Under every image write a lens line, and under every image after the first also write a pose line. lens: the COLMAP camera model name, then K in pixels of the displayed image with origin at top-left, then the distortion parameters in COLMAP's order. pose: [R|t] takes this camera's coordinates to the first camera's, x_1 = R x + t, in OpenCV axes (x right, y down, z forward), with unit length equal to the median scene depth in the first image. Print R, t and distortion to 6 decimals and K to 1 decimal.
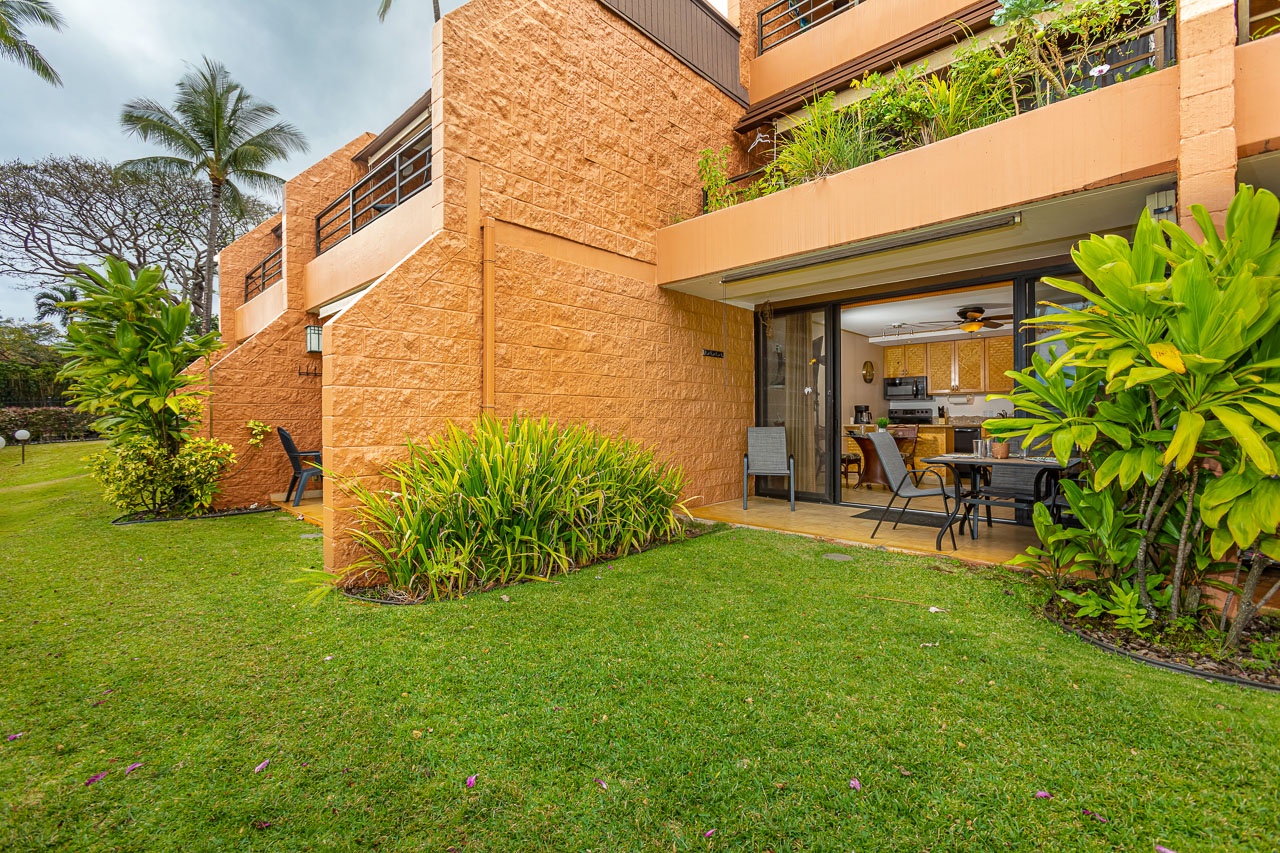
lens RADIAL K [[554.9, 0, 636.3], [0, 554.9, 421.9], [0, 0, 1]] dist [0.001380, 0.000498]
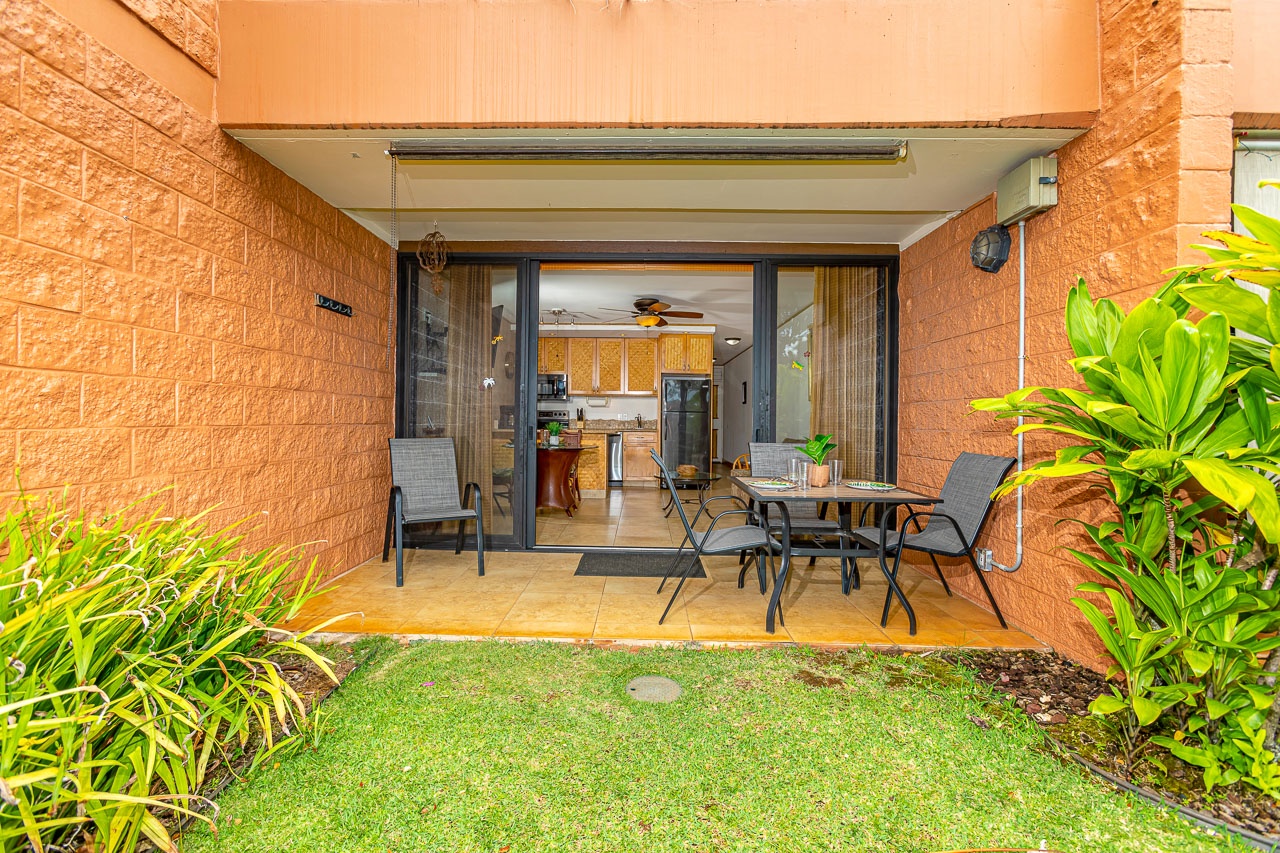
lens RADIAL K [[554.9, 0, 640.0], [0, 554.9, 415.4], [0, 0, 1]] dist [0.001380, 0.000498]
pose [[0.726517, 0.012911, 0.687027, -0.016476], [-0.008556, 0.999916, -0.009744, -0.012836], [-0.687095, 0.001201, 0.726567, 0.398478]]
